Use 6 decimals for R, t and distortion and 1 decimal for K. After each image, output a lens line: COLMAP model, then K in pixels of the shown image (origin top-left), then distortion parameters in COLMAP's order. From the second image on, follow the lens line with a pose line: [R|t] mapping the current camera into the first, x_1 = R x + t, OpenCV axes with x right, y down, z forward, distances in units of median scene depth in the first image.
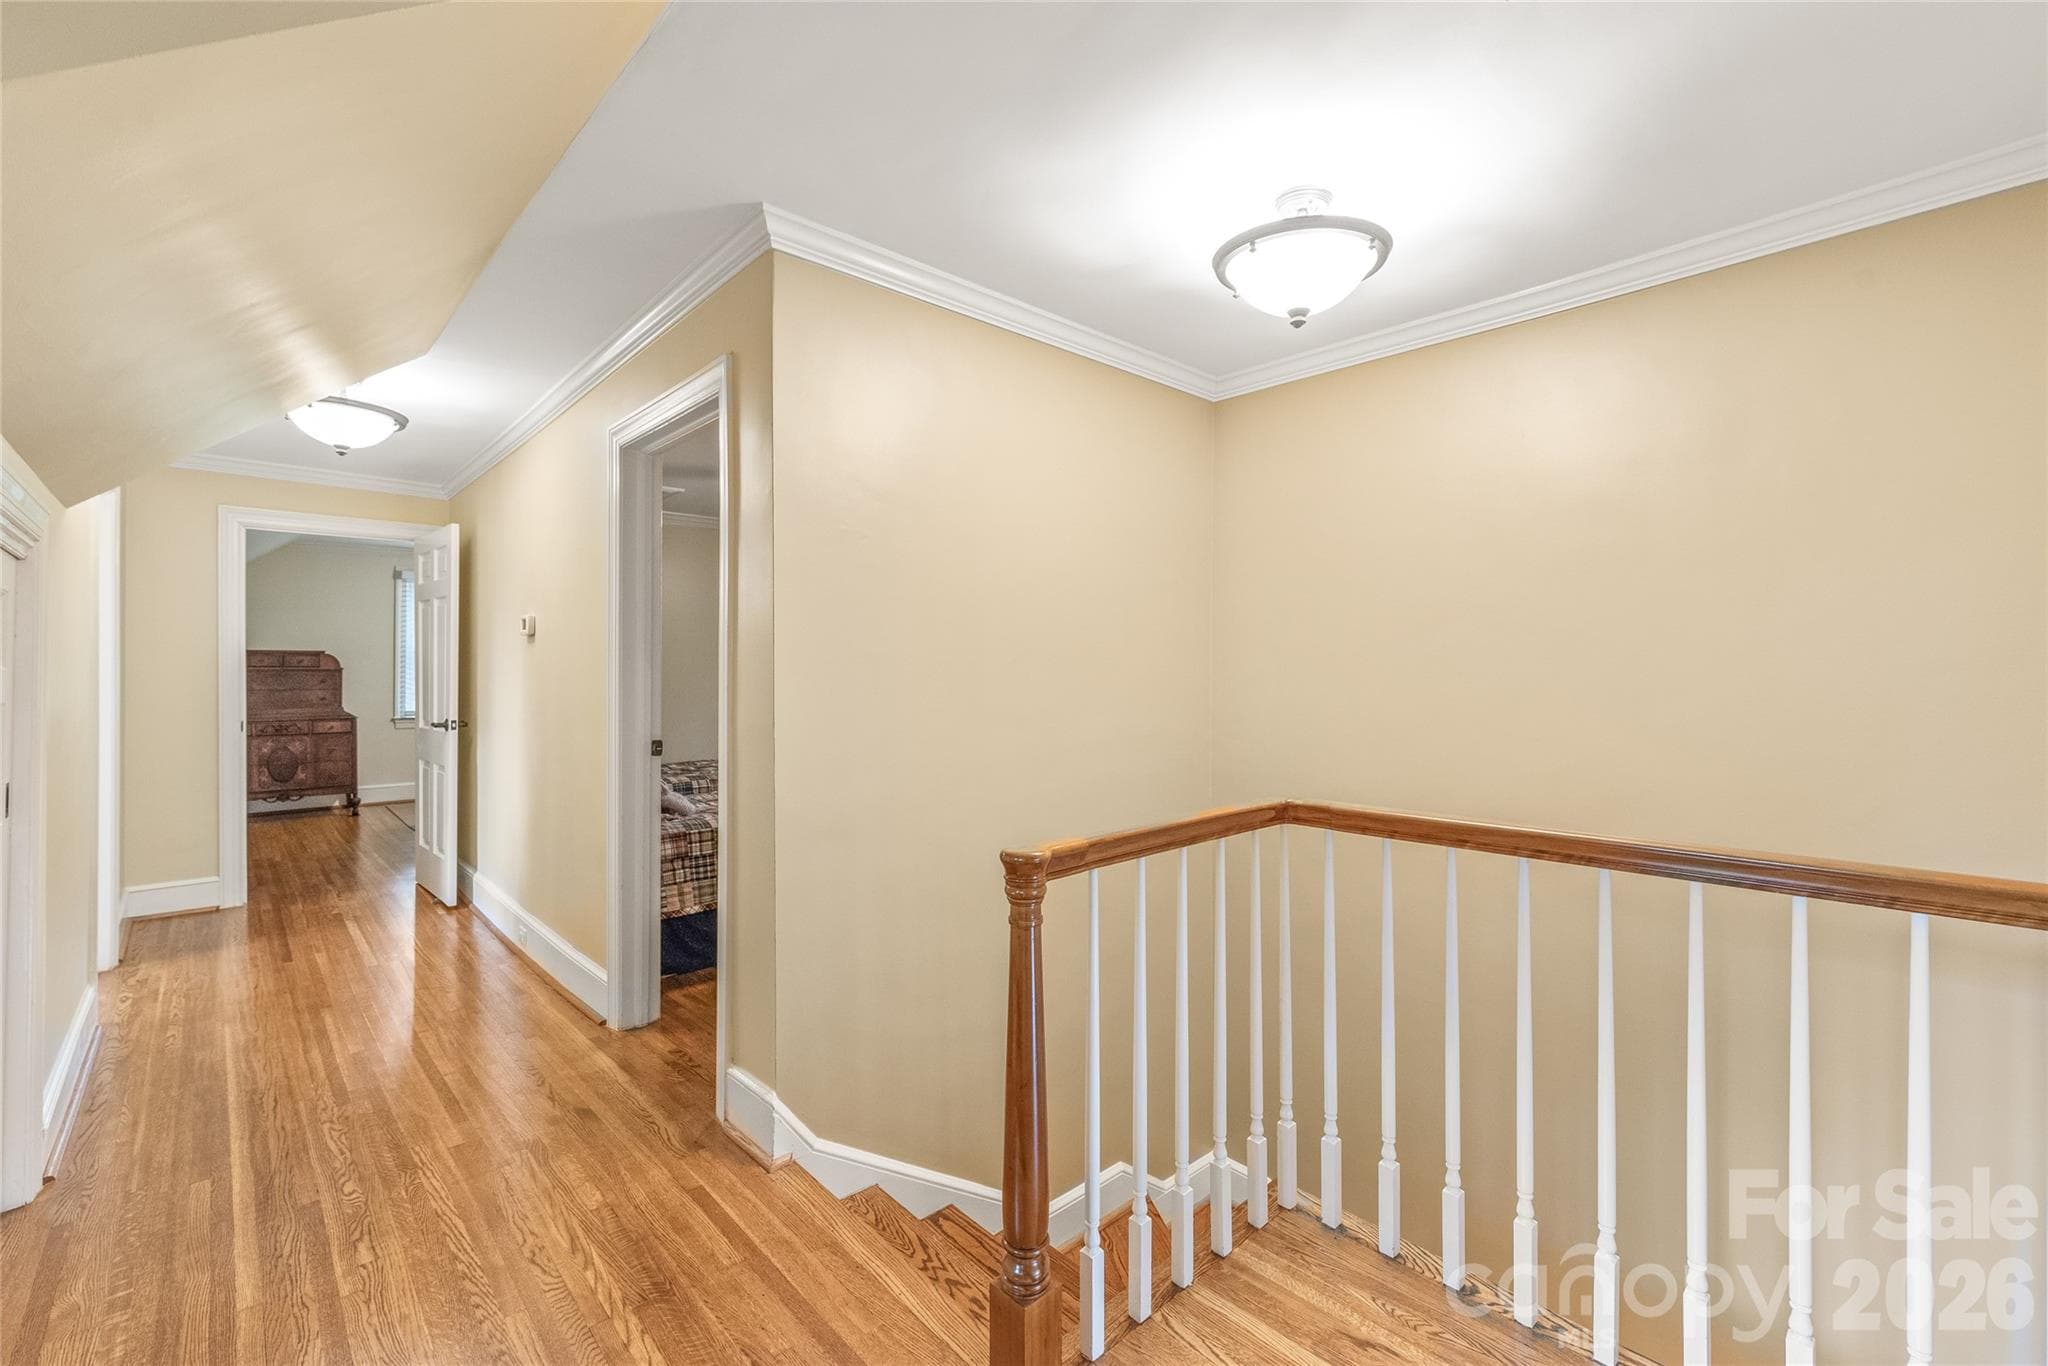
lens RADIAL K [[884.8, 0, 1024.5], [0, 884.8, 676.8], [0, 0, 1]] dist [-0.003995, -0.000212]
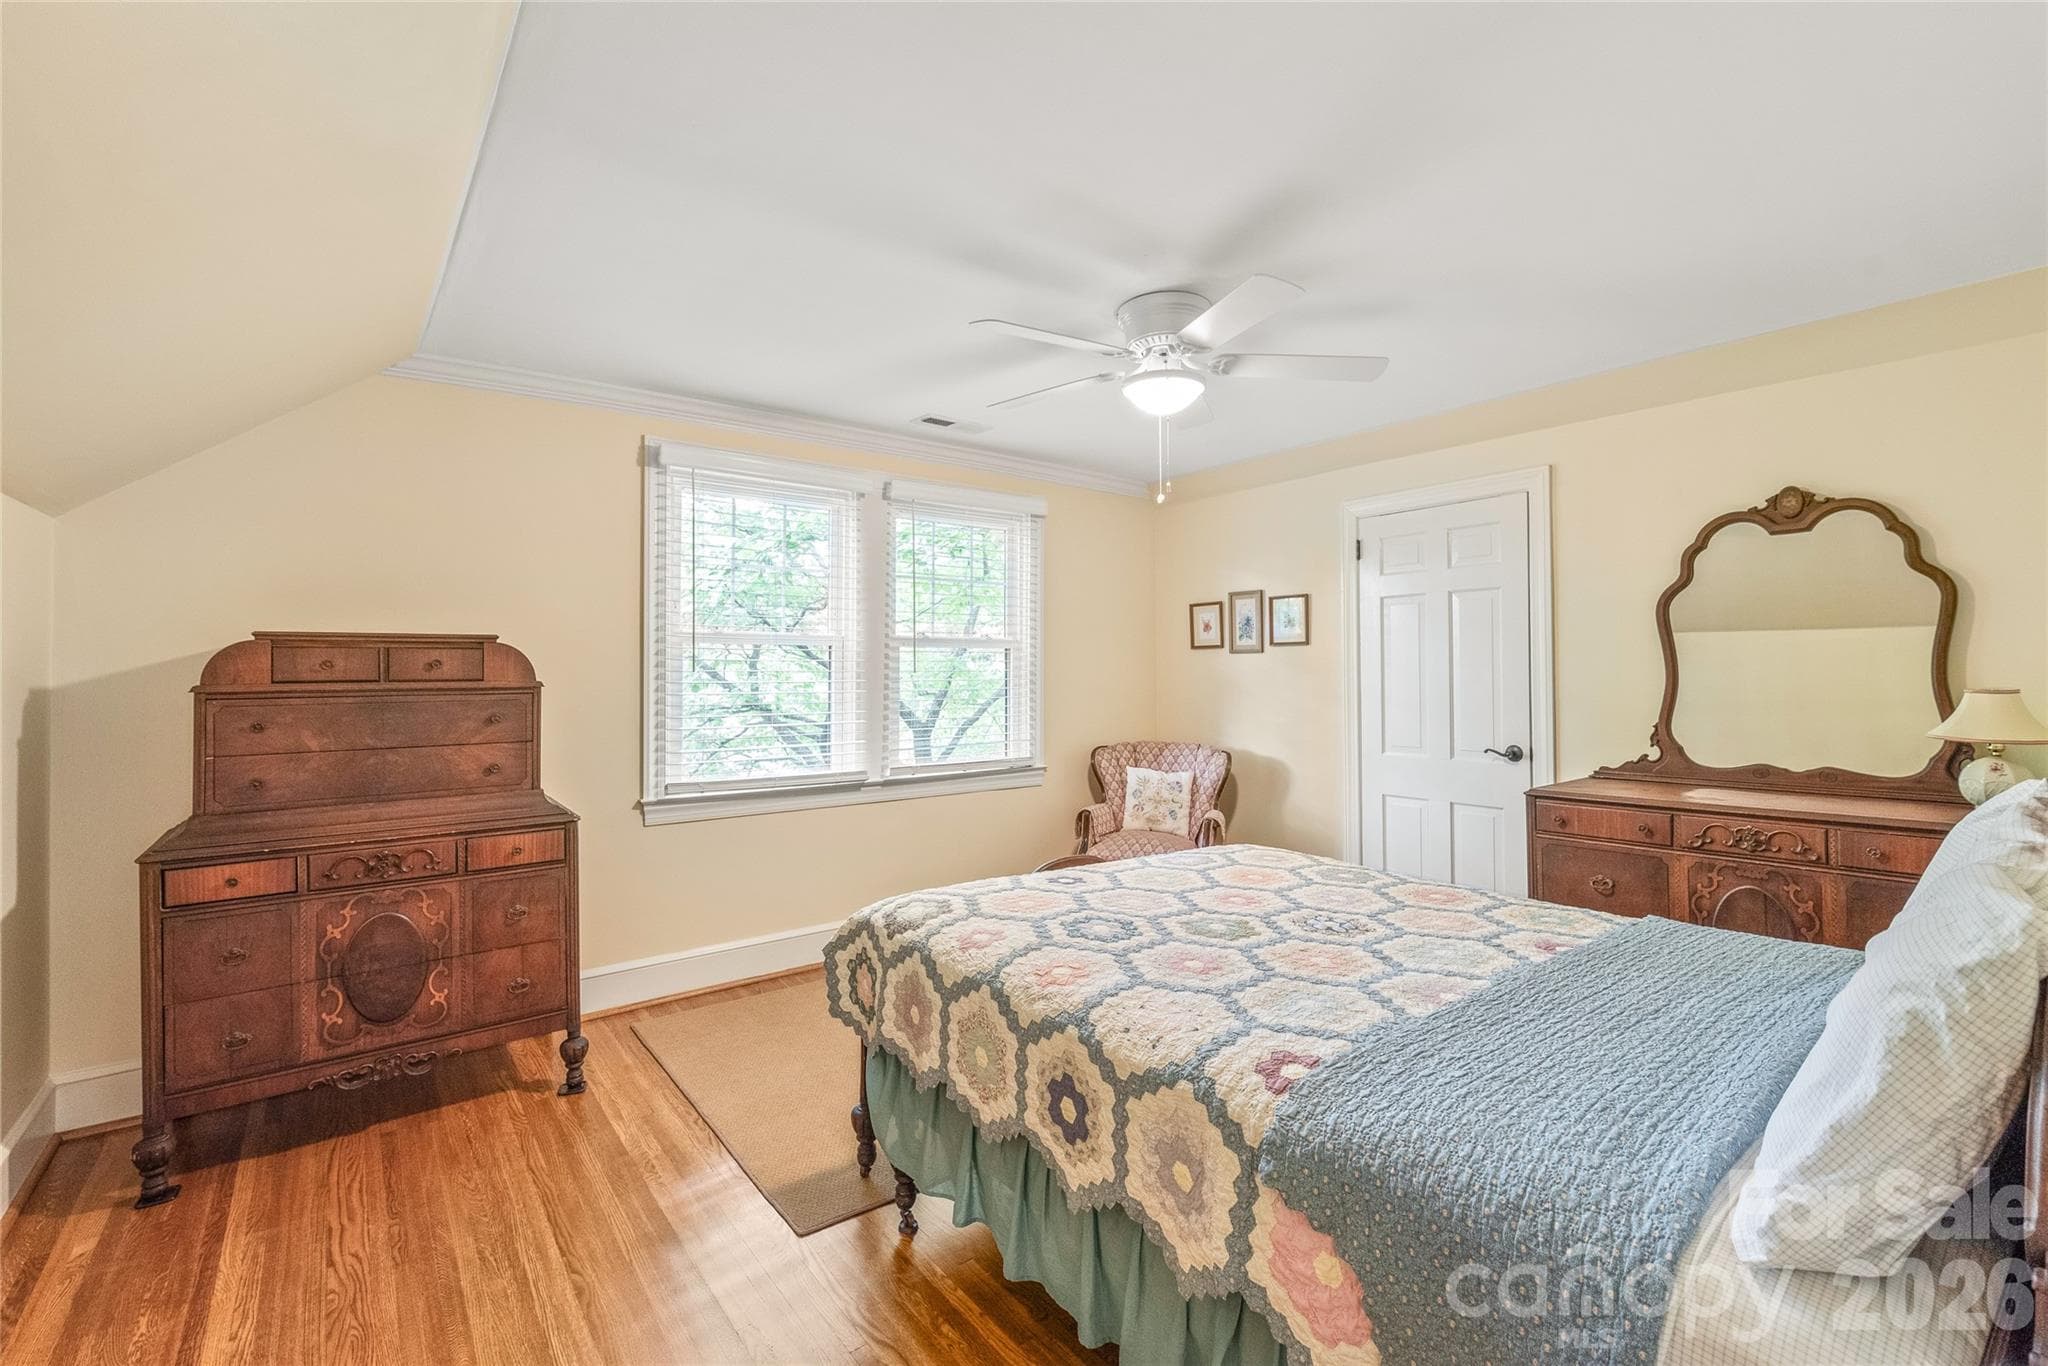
lens RADIAL K [[884.8, 0, 1022.3], [0, 884.8, 677.5], [0, 0, 1]] dist [-0.003995, -0.000212]
pose [[0.996556, -0.000626, -0.082923, -0.547638], [0.000481, 0.999998, -0.001759, -0.011610], [0.082923, 0.001713, 0.996554, 0.656467]]
